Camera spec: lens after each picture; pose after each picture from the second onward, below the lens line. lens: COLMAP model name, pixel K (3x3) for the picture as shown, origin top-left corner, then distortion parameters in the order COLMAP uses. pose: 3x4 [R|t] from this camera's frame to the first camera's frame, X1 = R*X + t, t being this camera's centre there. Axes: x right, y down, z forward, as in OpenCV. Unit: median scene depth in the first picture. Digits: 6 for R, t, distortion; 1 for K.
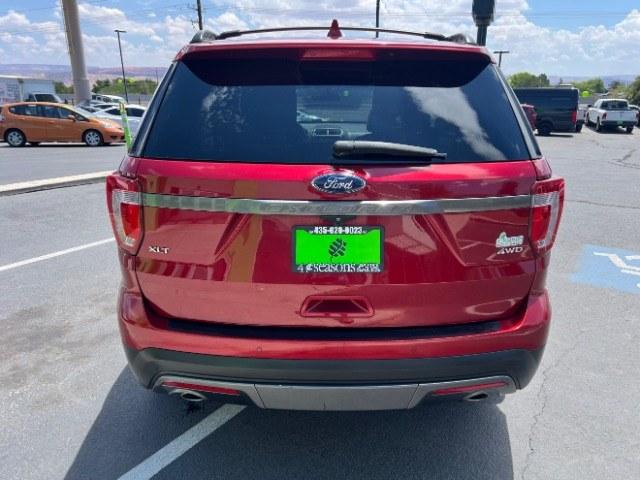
lens RADIAL K [[489.9, 0, 323.7], [0, 489.9, 239.2], [0, 0, 1]] dist [0.047740, -0.051054]
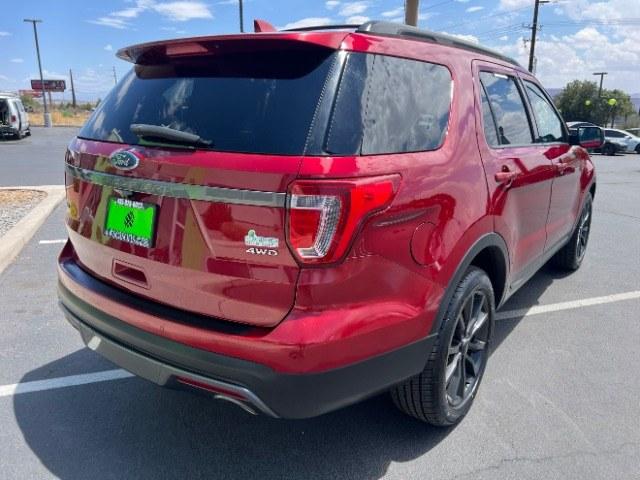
lens RADIAL K [[489.9, 0, 324.8], [0, 489.9, 237.9], [0, 0, 1]] dist [0.047740, -0.051054]
pose [[0.802095, 0.151410, -0.577683, 0.995874], [-0.175612, 0.984357, 0.014168, -0.035420], [0.570792, 0.090084, 0.816138, 0.332866]]
